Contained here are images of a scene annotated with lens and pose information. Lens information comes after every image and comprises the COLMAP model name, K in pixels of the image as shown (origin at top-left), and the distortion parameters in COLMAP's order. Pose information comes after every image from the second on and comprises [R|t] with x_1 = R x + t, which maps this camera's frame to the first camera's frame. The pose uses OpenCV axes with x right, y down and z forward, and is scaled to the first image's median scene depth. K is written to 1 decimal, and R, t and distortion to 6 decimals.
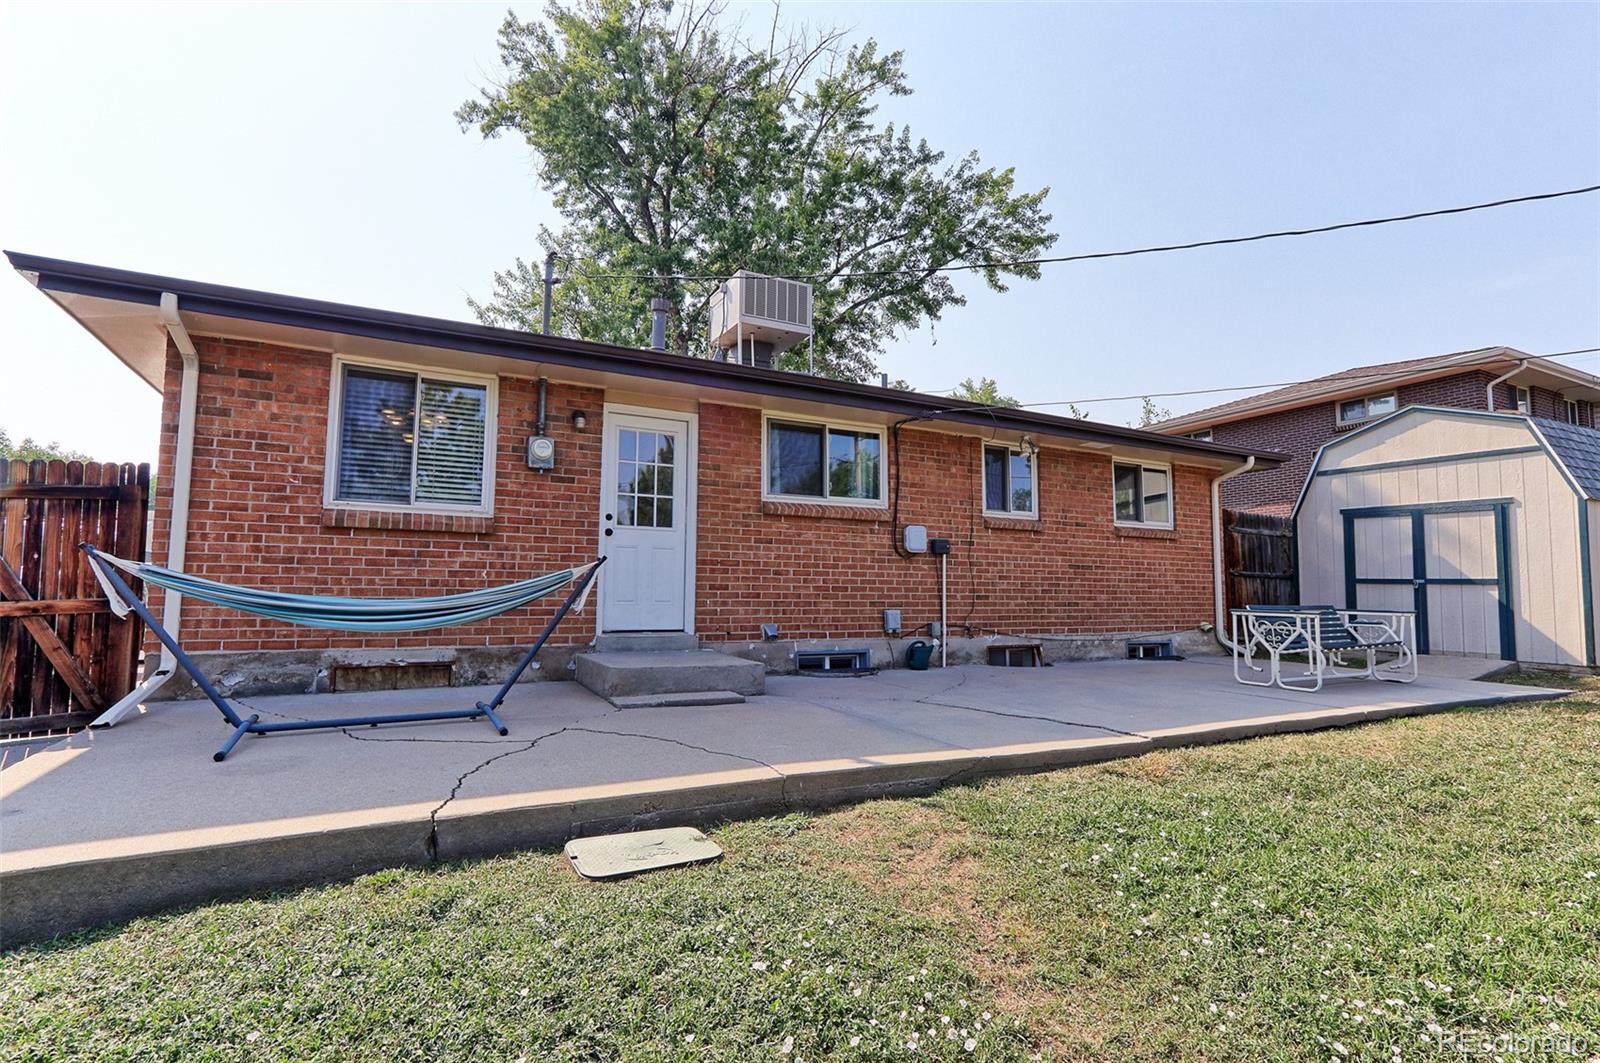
lens RADIAL K [[763.5, 0, 798.3], [0, 763.5, 532.7], [0, 0, 1]] dist [0.003861, 0.002388]
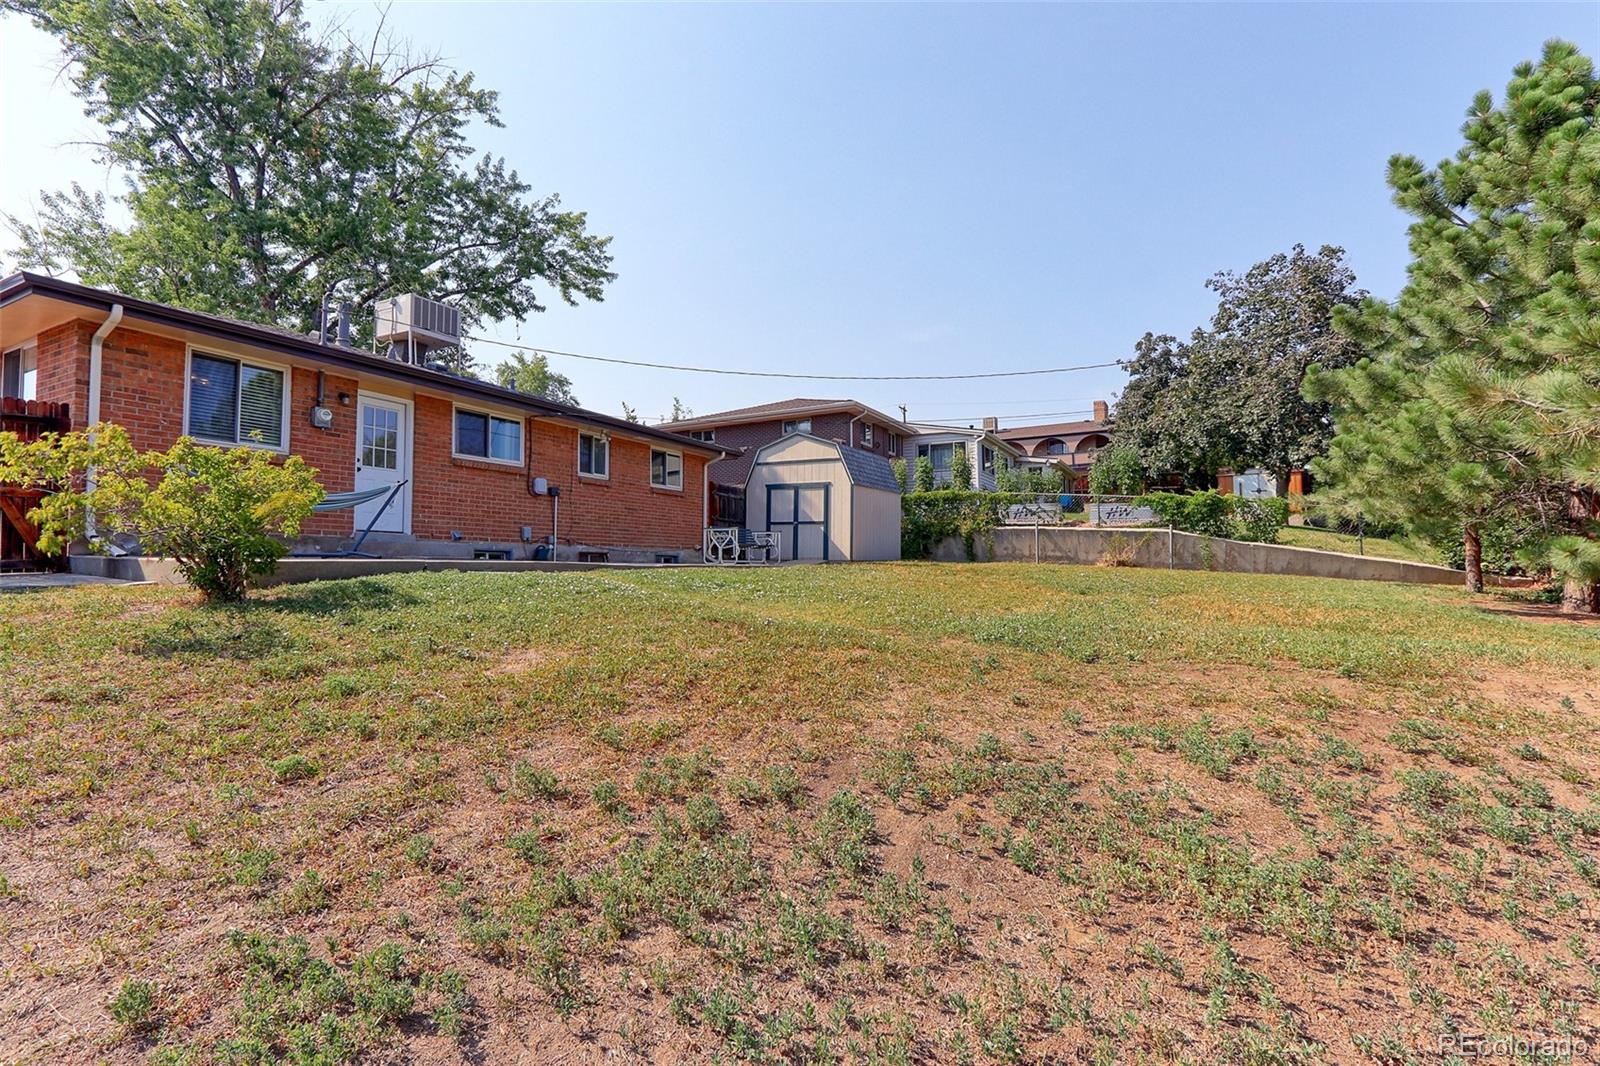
lens RADIAL K [[763.5, 0, 791.5], [0, 763.5, 536.8], [0, 0, 1]] dist [0.003861, 0.002388]
pose [[0.837405, 0.016877, 0.546322, -0.265980], [-0.039130, 0.998810, 0.029123, 0.043365], [-0.545180, -0.045766, 0.837069, -0.637173]]
